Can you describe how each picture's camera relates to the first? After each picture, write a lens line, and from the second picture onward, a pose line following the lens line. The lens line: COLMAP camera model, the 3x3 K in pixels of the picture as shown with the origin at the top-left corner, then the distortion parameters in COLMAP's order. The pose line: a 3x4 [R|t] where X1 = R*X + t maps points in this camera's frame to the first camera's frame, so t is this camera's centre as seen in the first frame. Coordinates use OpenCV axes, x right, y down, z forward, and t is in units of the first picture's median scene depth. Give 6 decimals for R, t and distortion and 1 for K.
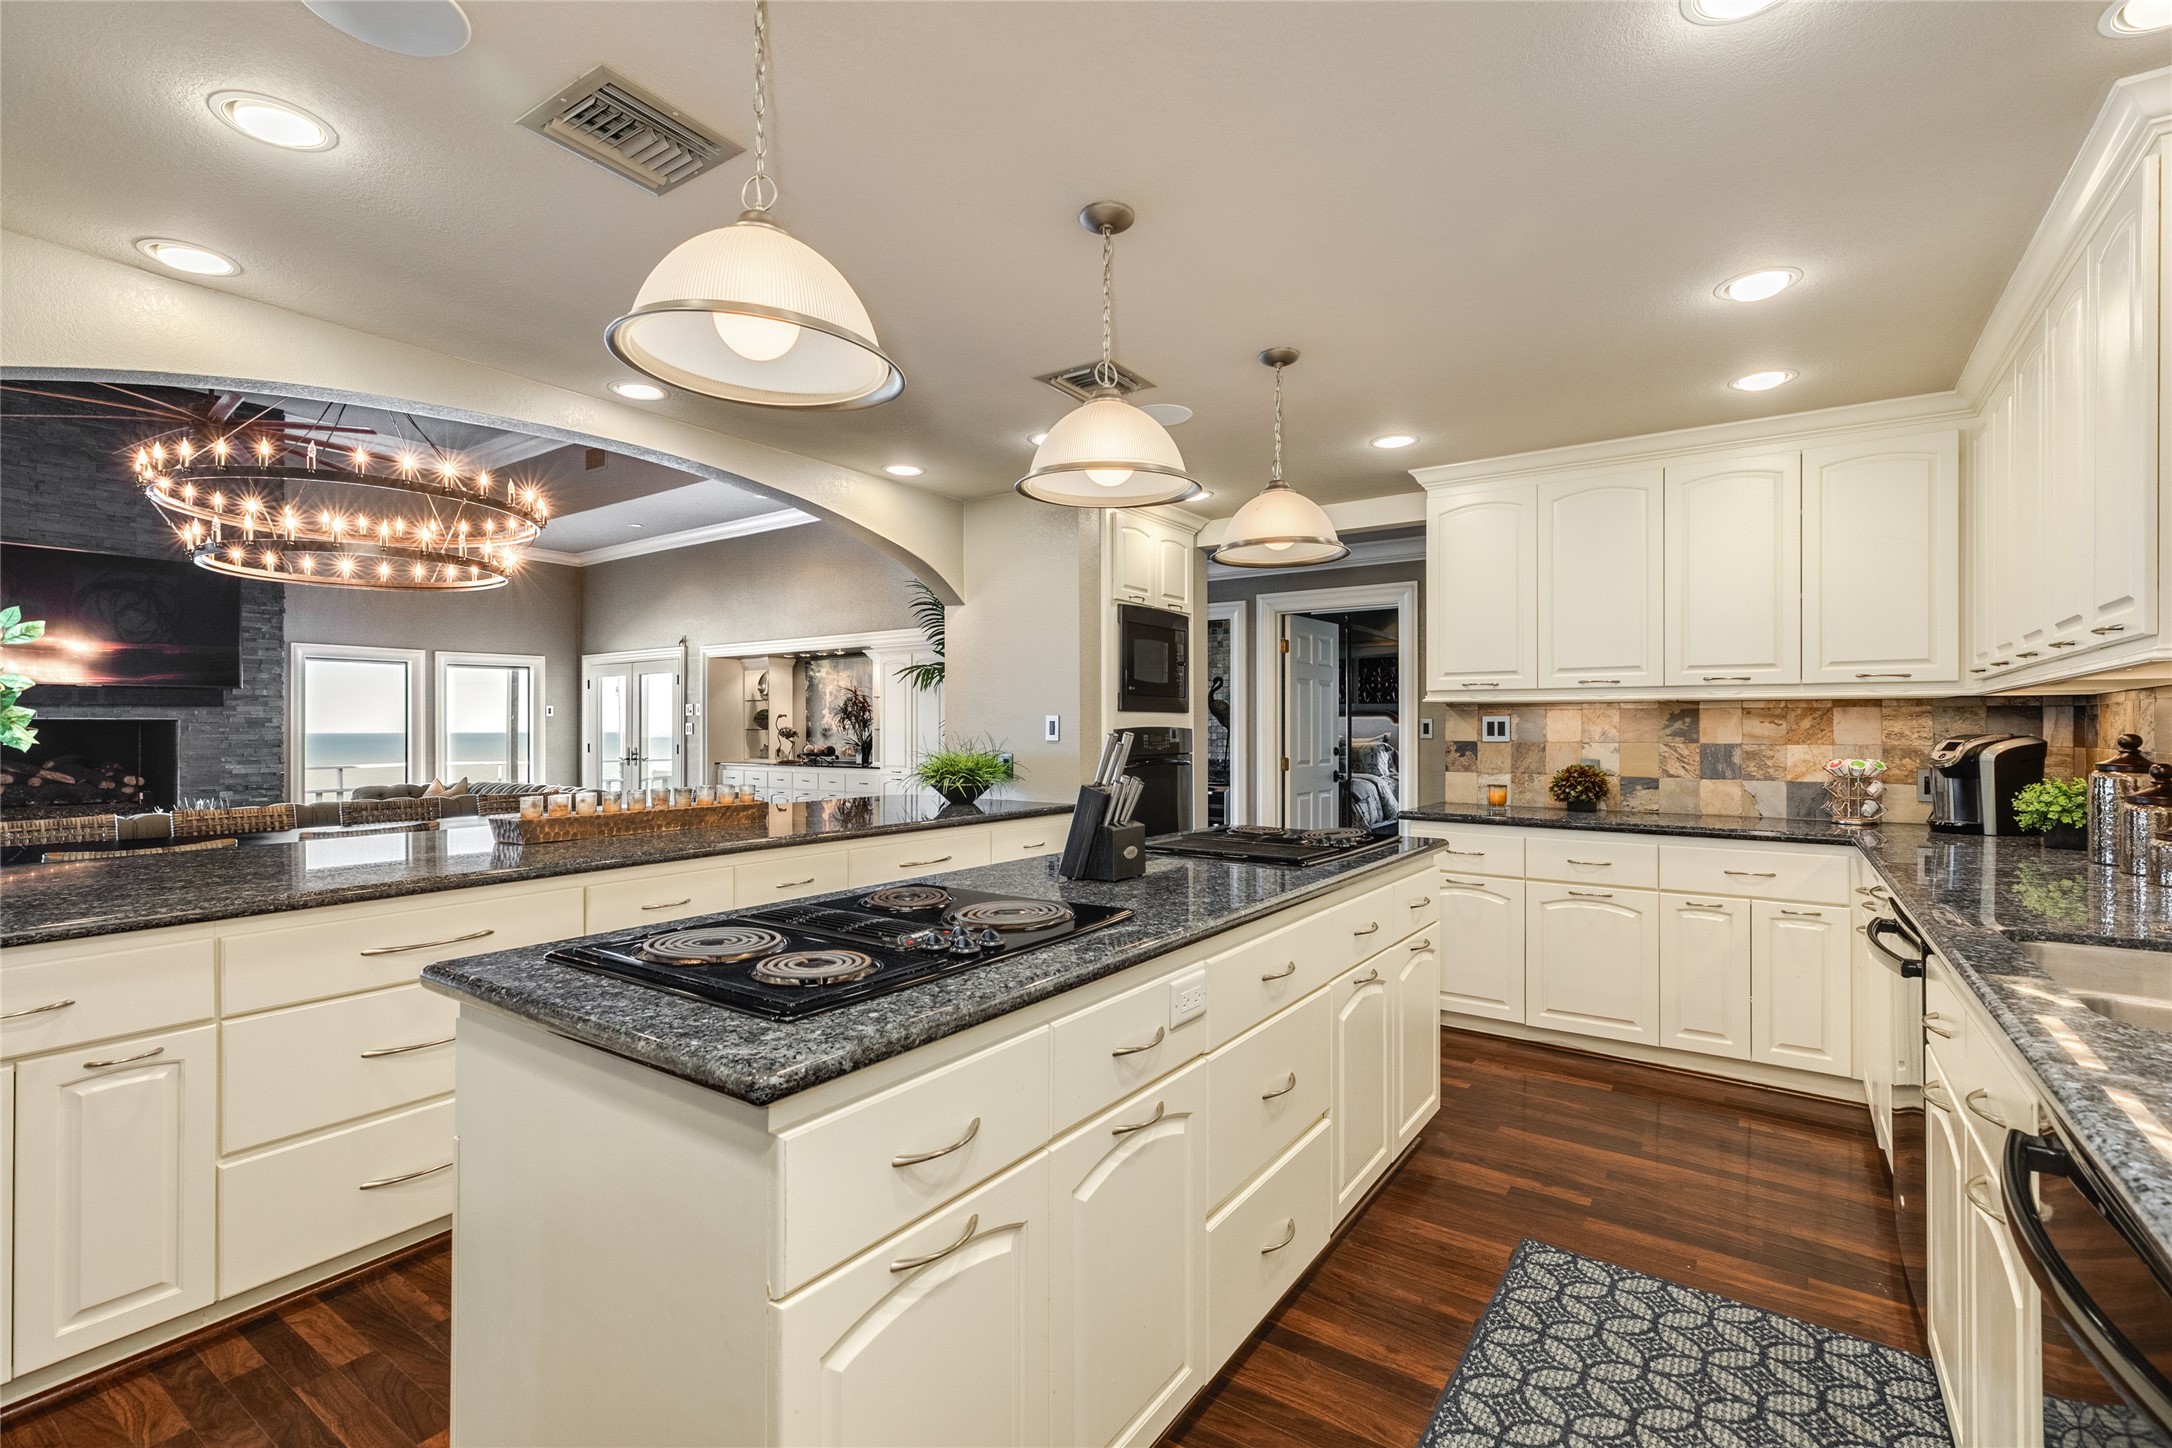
lens RADIAL K [[977.2, 0, 1081.4], [0, 977.2, 719.6], [0, 0, 1]] dist [0.005431, 0.000249]
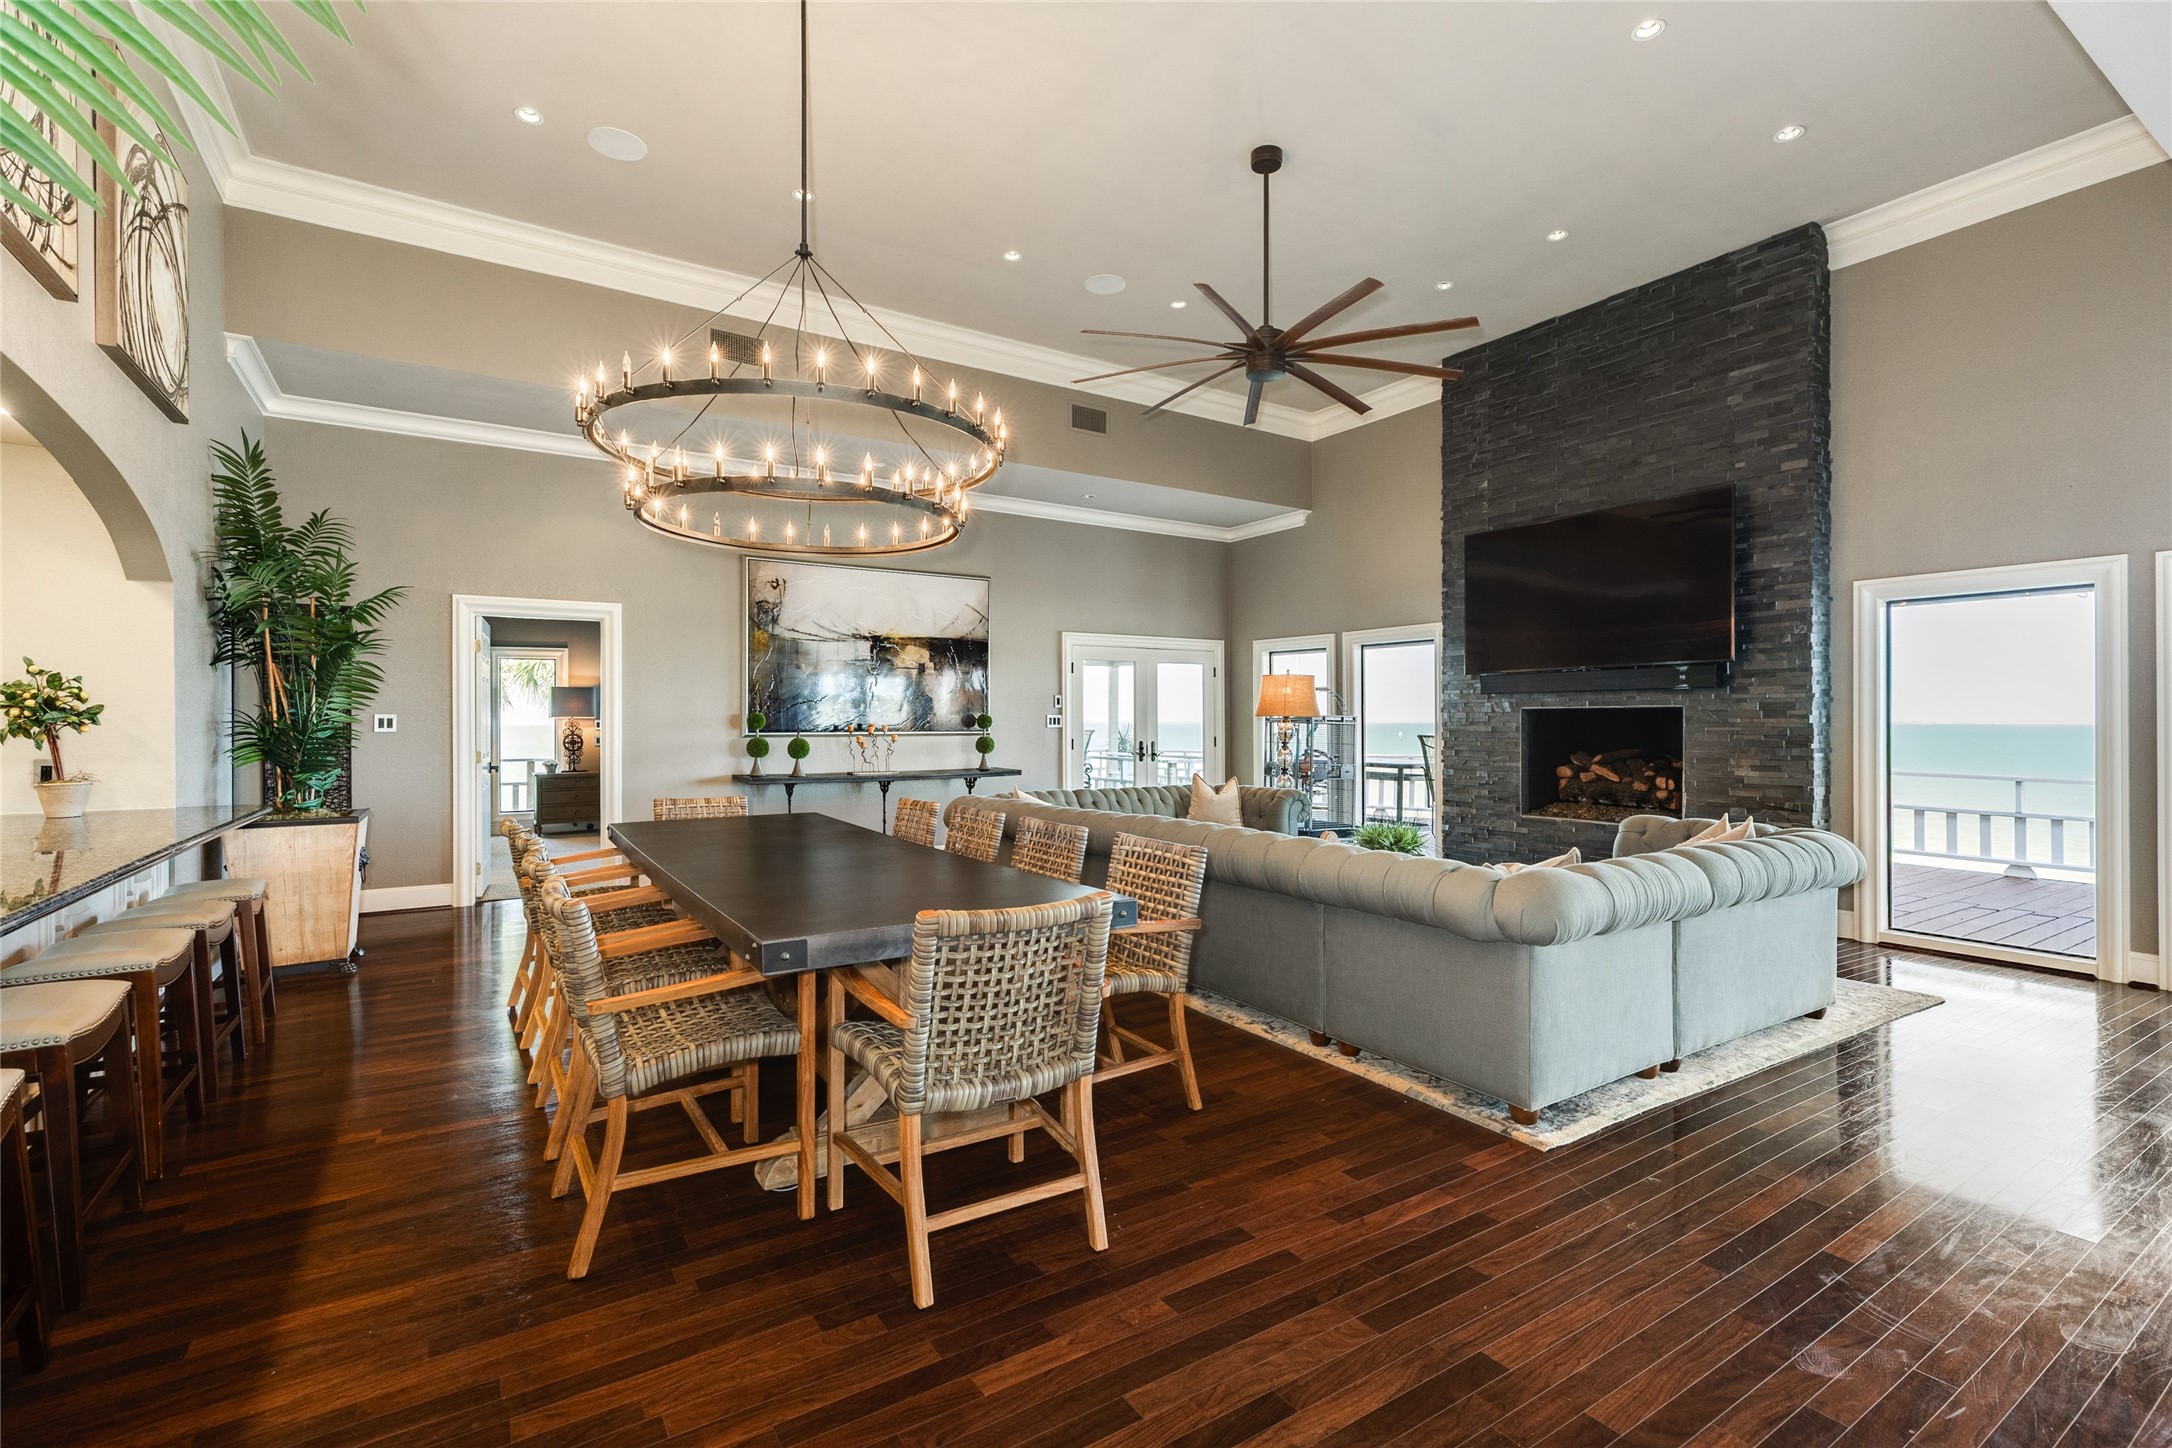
lens RADIAL K [[977.2, 0, 1081.4], [0, 977.2, 719.6], [0, 0, 1]] dist [0.005431, 0.000249]
pose [[-0.371997, 0.002731, -0.928230, -0.082682], [0.013458, 0.999906, -0.002452, 0.010290], [0.928136, -0.013404, -0.371999, 1.591304]]
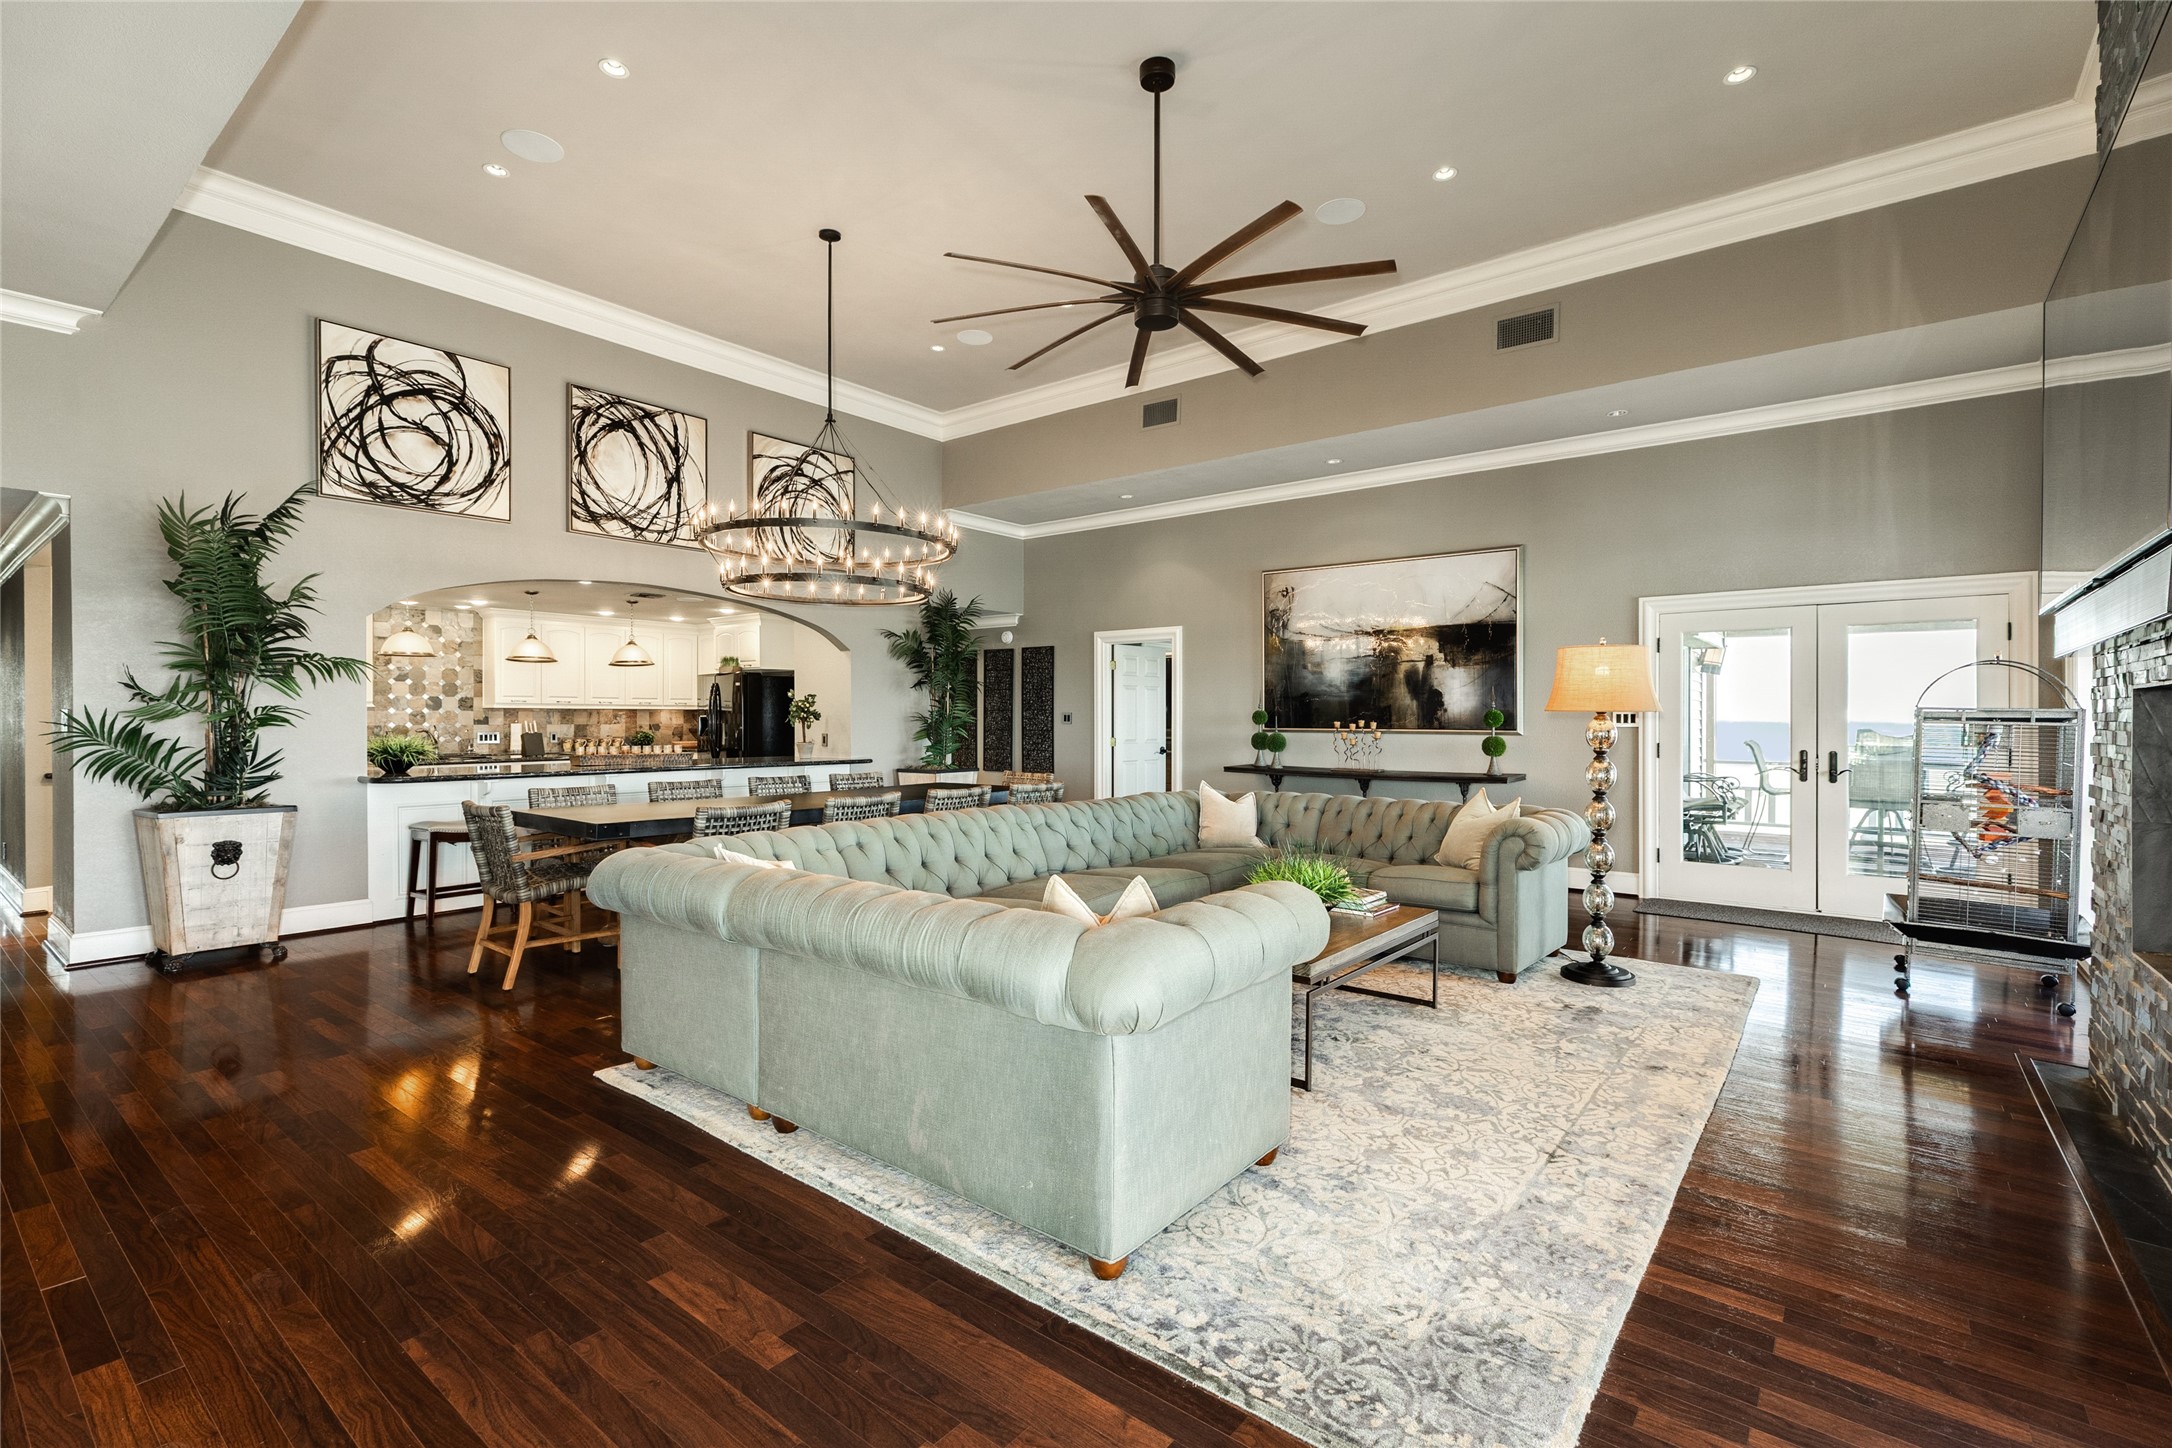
lens RADIAL K [[977.2, 0, 1081.4], [0, 977.2, 719.6], [0, 0, 1]] dist [0.005431, 0.000249]
pose [[-0.998433, 0.000465, 0.055959, -1.160637], [-0.000001, 0.999965, -0.008332, 0.021418], [-0.055961, -0.008319, -0.998398, 2.342851]]
